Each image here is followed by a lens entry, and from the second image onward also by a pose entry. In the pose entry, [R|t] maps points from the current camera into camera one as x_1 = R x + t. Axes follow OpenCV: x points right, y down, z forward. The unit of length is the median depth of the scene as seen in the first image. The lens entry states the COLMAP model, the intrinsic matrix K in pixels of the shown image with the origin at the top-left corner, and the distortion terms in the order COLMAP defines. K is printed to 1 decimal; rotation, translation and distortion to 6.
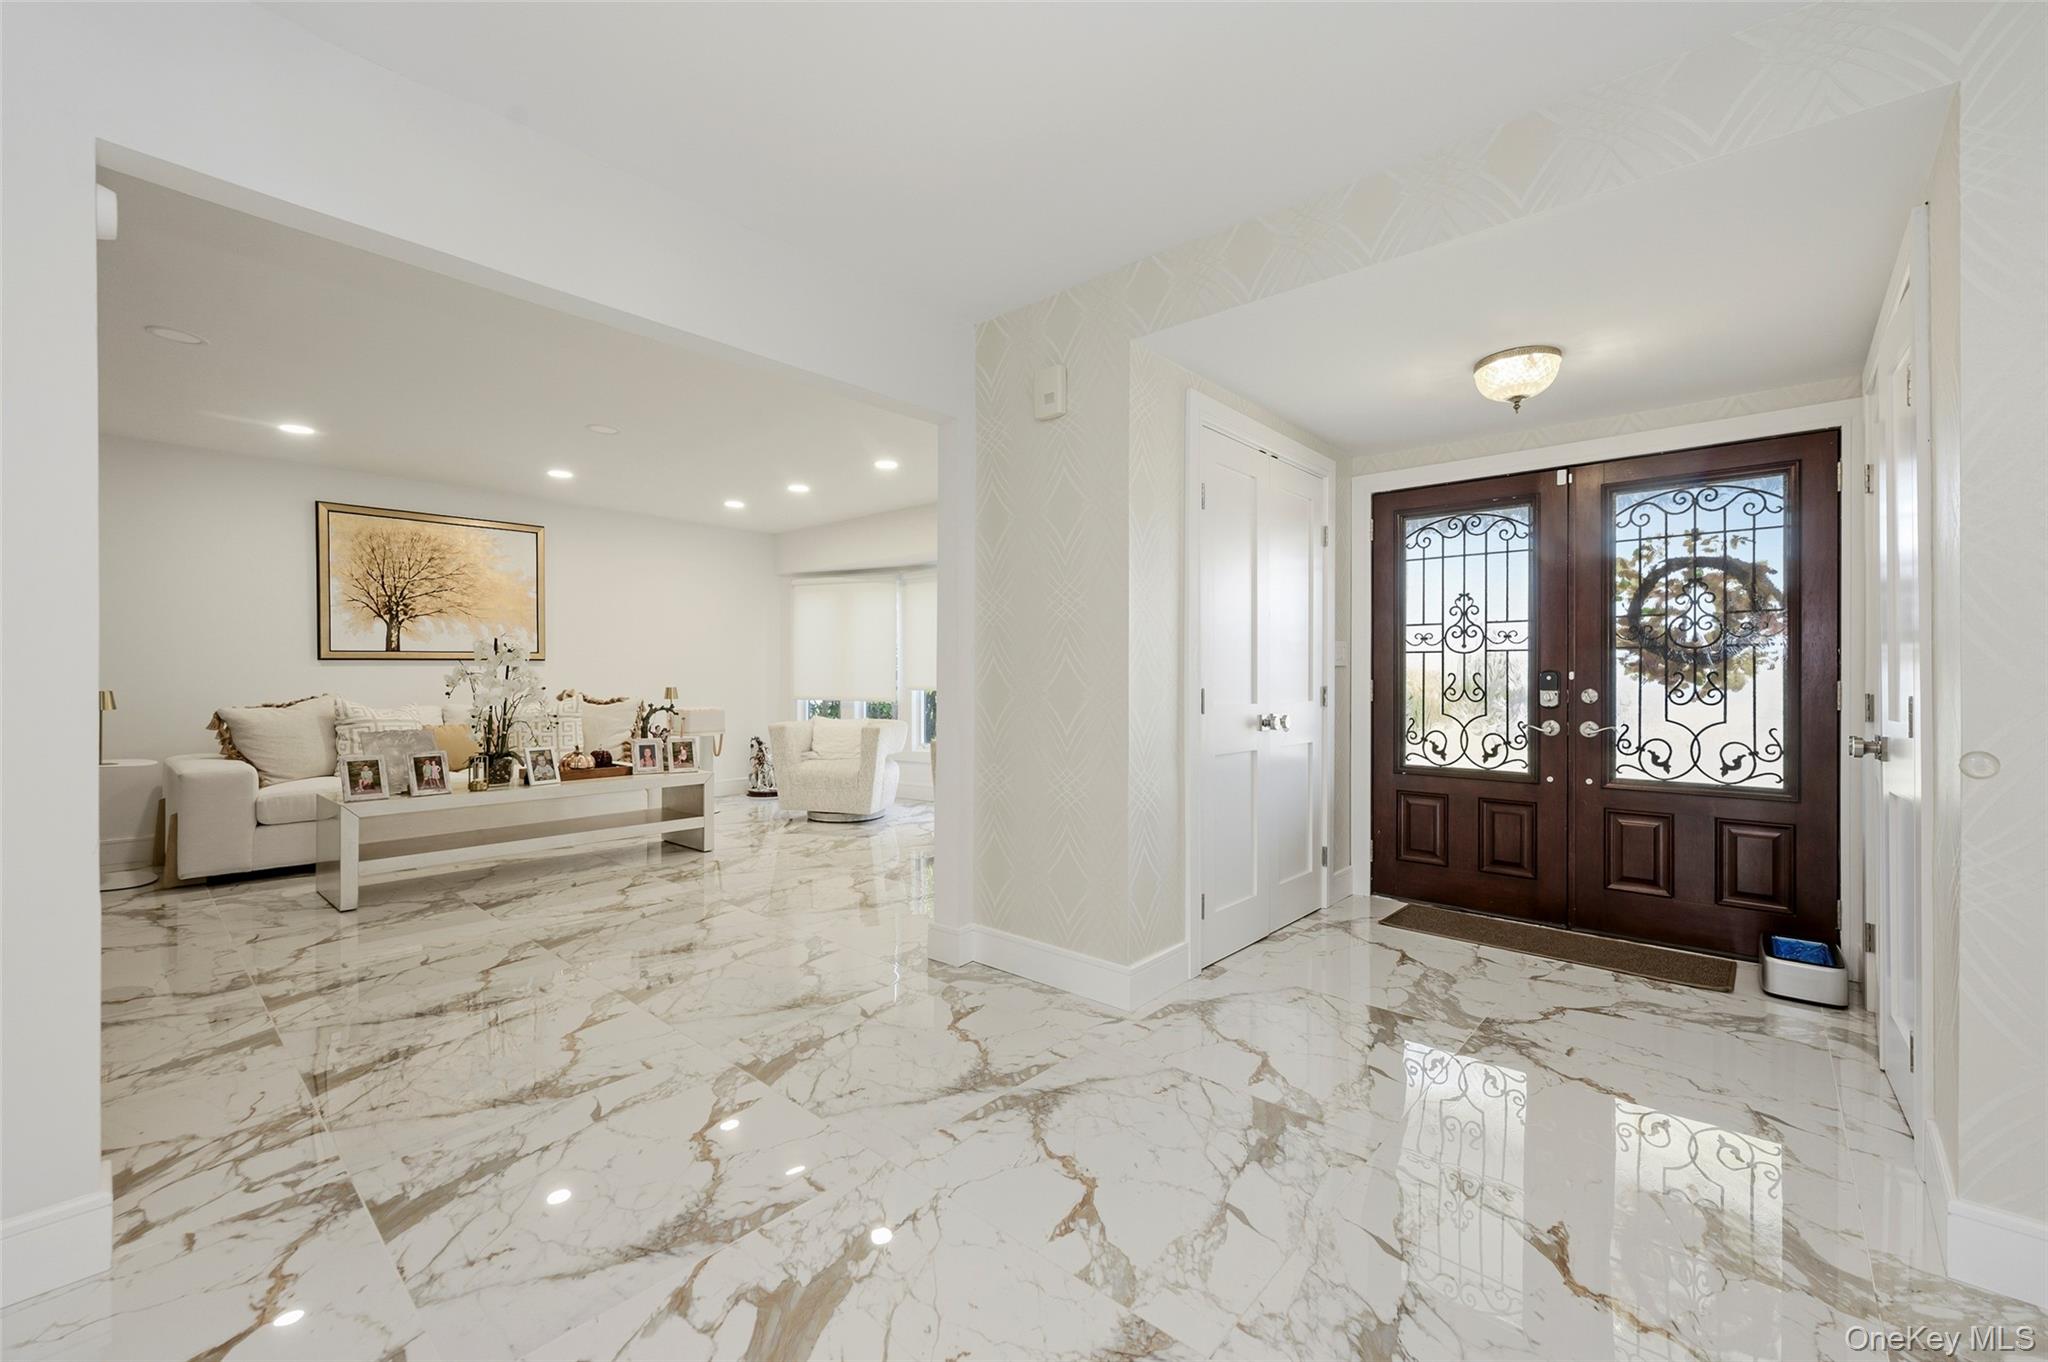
lens RADIAL K [[815.4, 0, 1026.5], [0, 815.4, 686.7], [0, 0, 1]] dist [-0.002517, 0.000425]
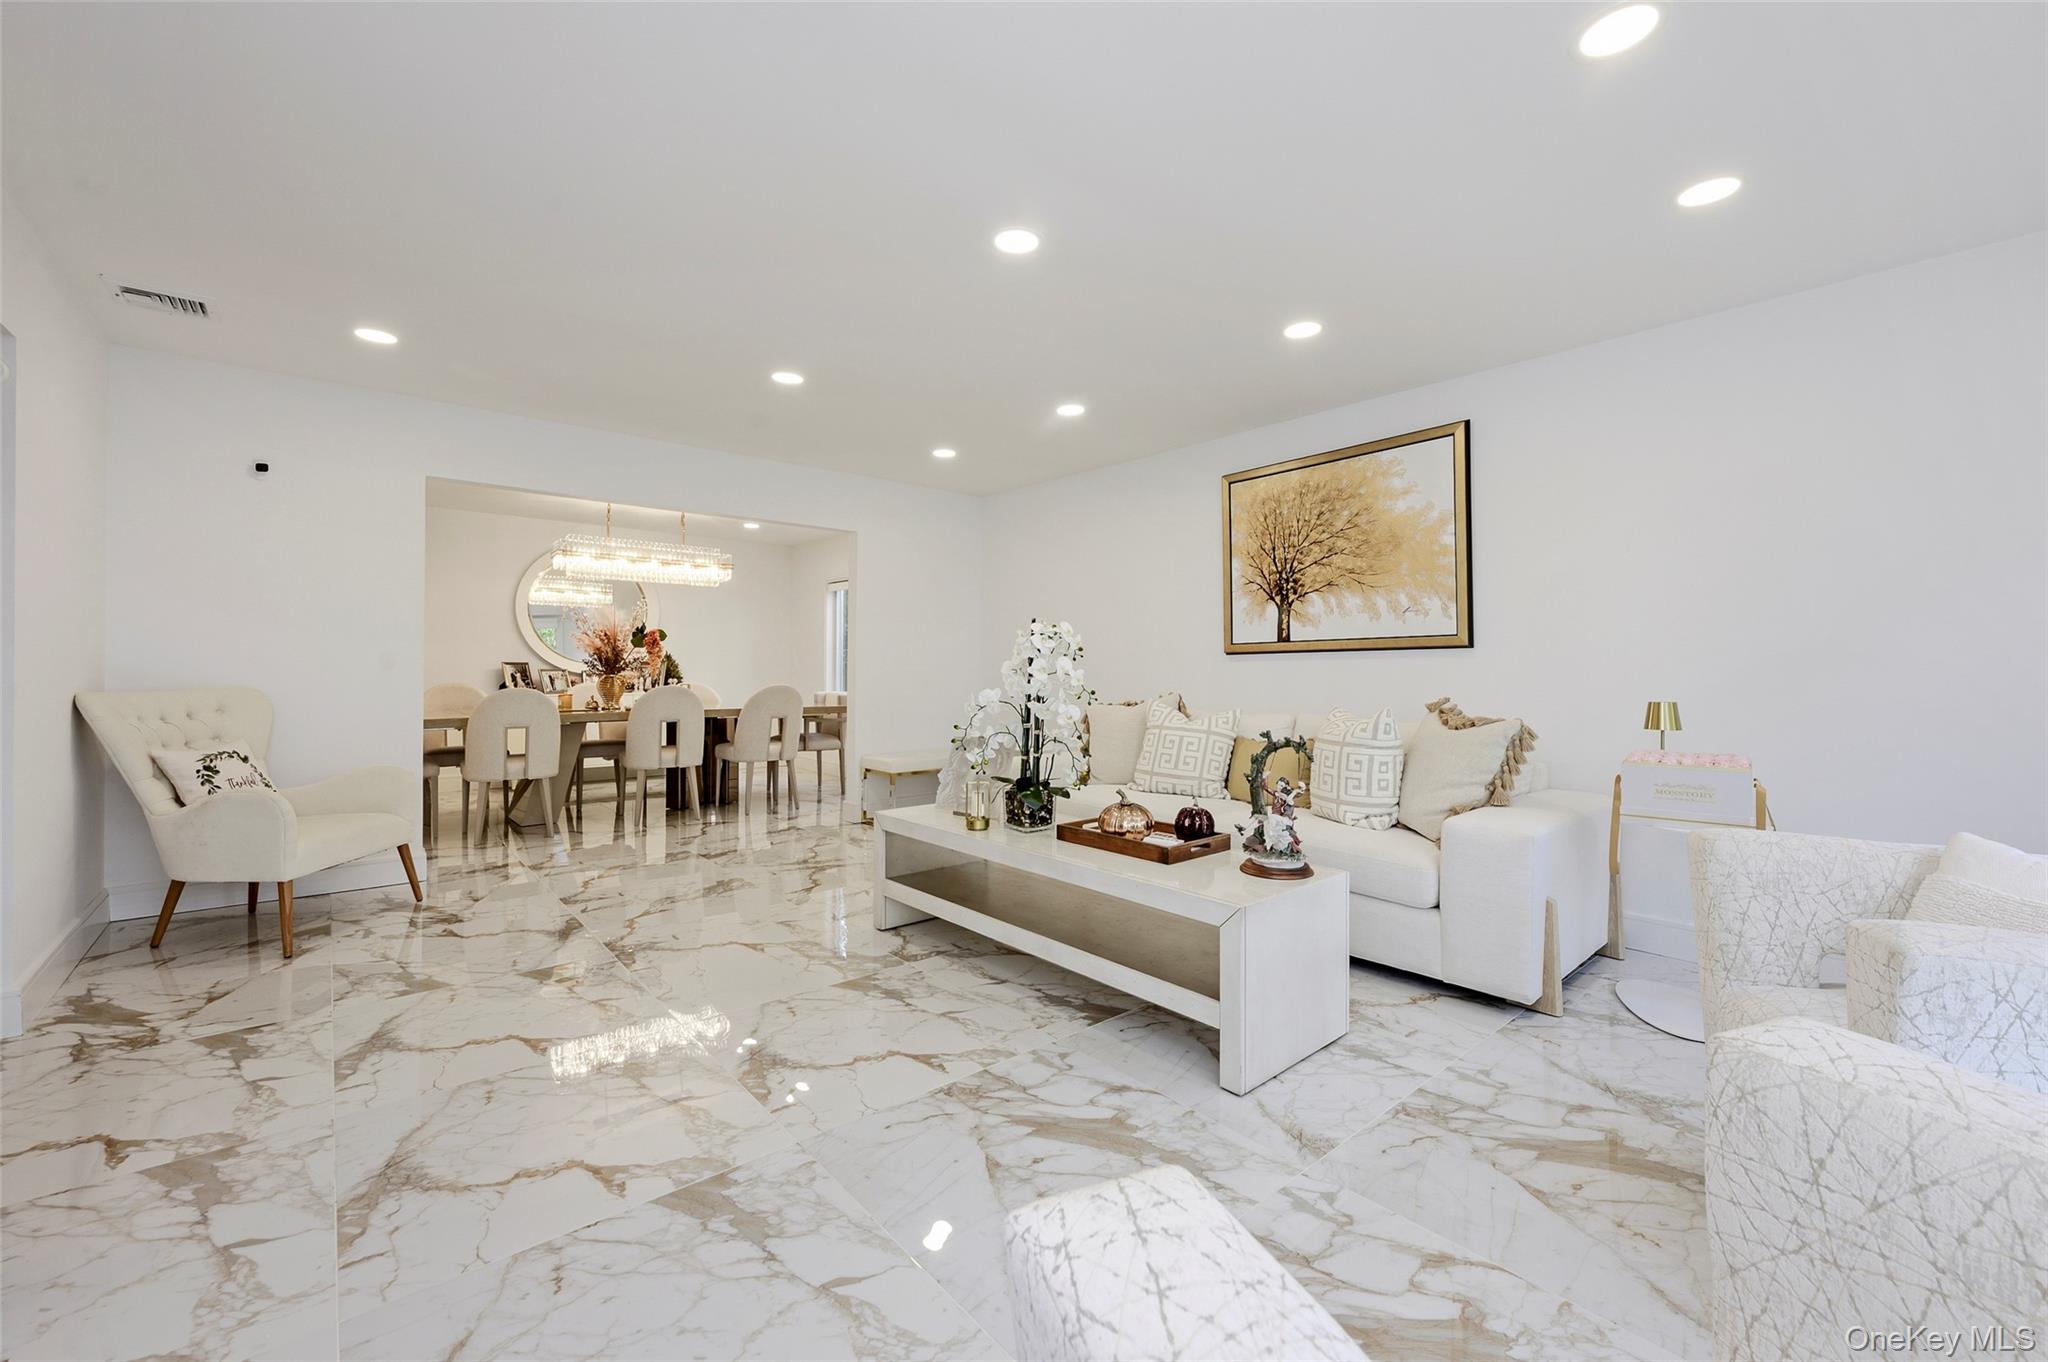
lens RADIAL K [[815.4, 0, 1027.5], [0, 815.4, 683.2], [0, 0, 1]] dist [-0.002517, 0.000425]
pose [[-0.134617, 0.014793, -0.990787, 0.035528], [-0.014075, 0.999759, 0.016839, -0.013622], [0.990798, 0.016212, -0.134376, 0.867739]]
